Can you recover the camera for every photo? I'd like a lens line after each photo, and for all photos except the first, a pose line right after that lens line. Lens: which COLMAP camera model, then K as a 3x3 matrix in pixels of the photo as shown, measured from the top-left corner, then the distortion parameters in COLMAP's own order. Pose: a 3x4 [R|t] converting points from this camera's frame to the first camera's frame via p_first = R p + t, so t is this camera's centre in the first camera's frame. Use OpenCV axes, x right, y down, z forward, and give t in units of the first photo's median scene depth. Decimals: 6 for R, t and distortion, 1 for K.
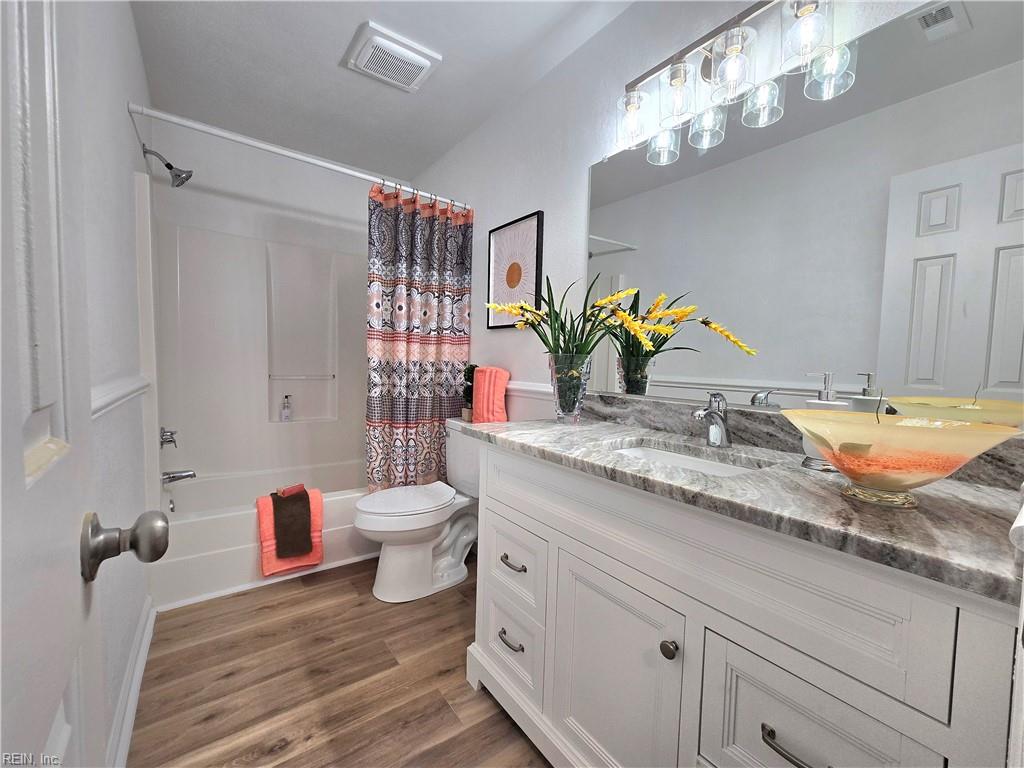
lens RADIAL K [[419.2, 0, 512.0], [0, 419.2, 384.0], [0, 0, 1]] dist [0.001139, 0.000172]
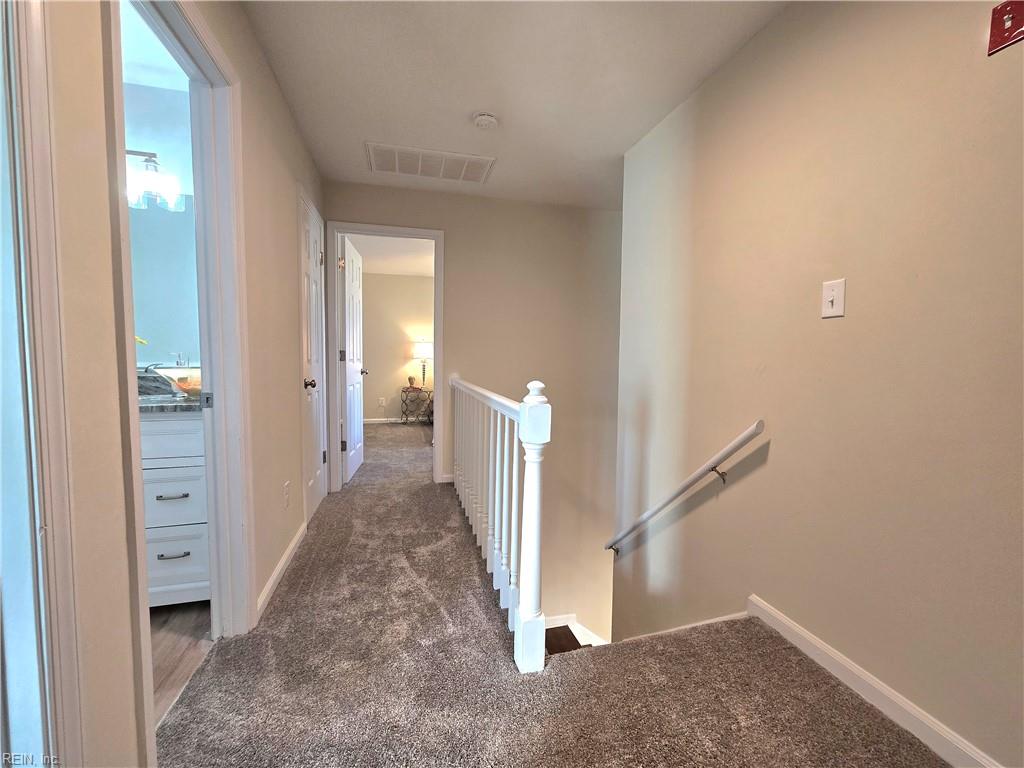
lens RADIAL K [[419.2, 0, 512.0], [0, 419.2, 384.0], [0, 0, 1]] dist [0.001139, 0.000172]
pose [[0.365285, -0.070752, 0.928203, -0.883666], [0.051543, 0.997115, 0.055720, 0.141142], [-0.929468, 0.027489, 0.367878, -1.900268]]
